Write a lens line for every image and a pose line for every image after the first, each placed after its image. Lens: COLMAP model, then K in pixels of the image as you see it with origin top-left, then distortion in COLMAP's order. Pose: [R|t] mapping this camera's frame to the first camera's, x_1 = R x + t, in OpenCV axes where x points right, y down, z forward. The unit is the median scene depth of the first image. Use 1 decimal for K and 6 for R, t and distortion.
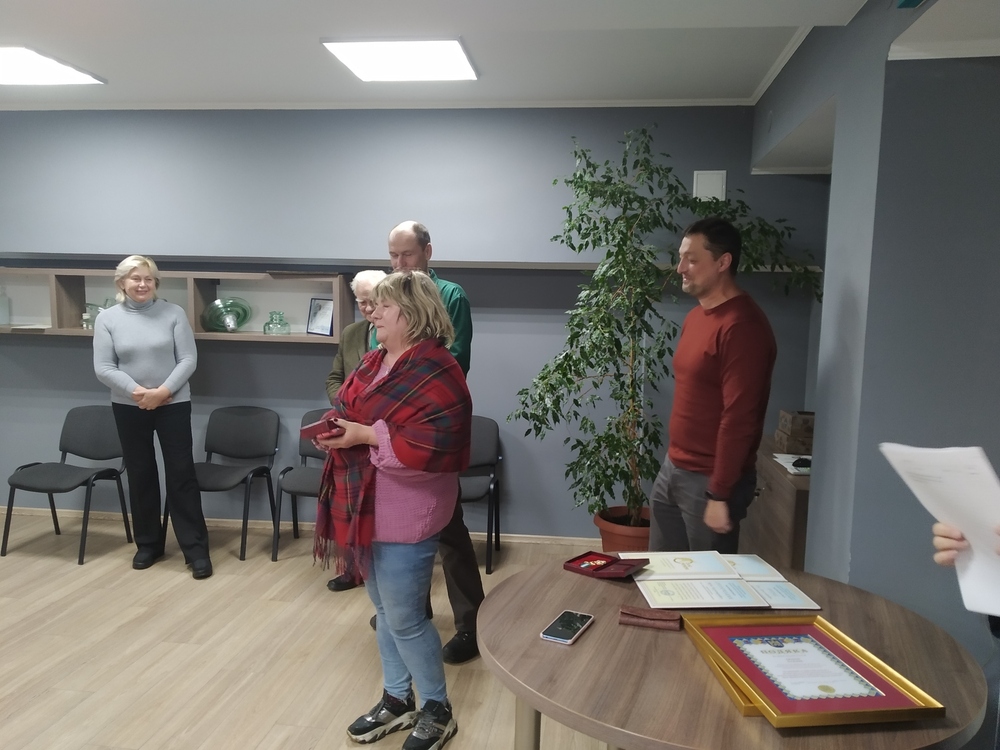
lens RADIAL K [[773.6, 0, 501.4], [0, 773.6, 378.8], [0, 0, 1]] dist [0.052606, -0.075580]
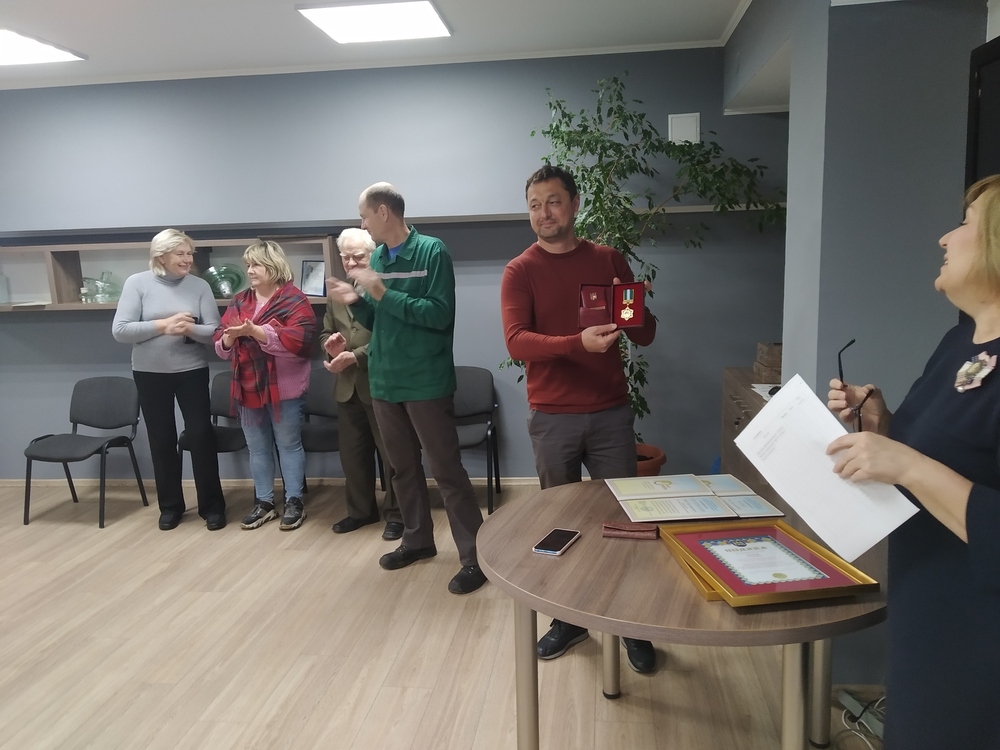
lens RADIAL K [[780.6, 0, 506.4], [0, 780.6, 380.0], [0, 0, 1]] dist [0.048088, -0.070226]
pose [[0.998363, -0.056662, 0.007817, 0.008640], [0.056079, 0.996542, 0.061310, 0.006451], [-0.011264, -0.060772, 0.998088, -0.060371]]
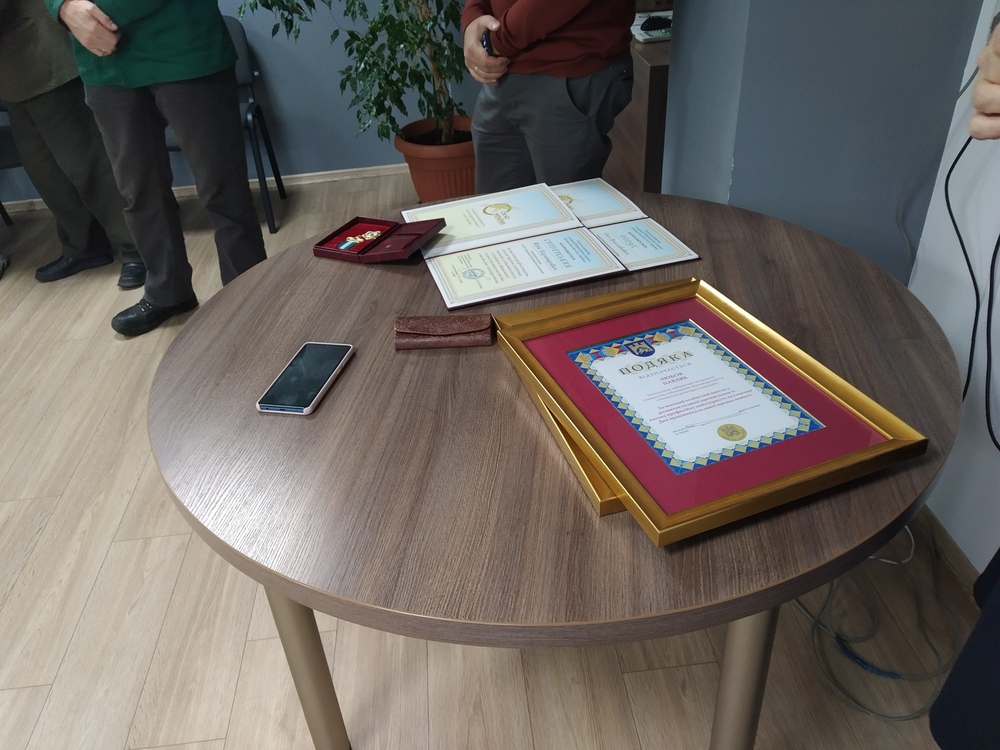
lens RADIAL K [[788.6, 0, 501.0], [0, 788.6, 379.9], [0, 0, 1]] dist [0.061135, -0.096948]
pose [[0.969038, -0.198783, 0.146461, 0.073074], [0.105994, 0.870637, 0.480371, 0.025099], [-0.223004, -0.449973, 0.864750, 0.234447]]
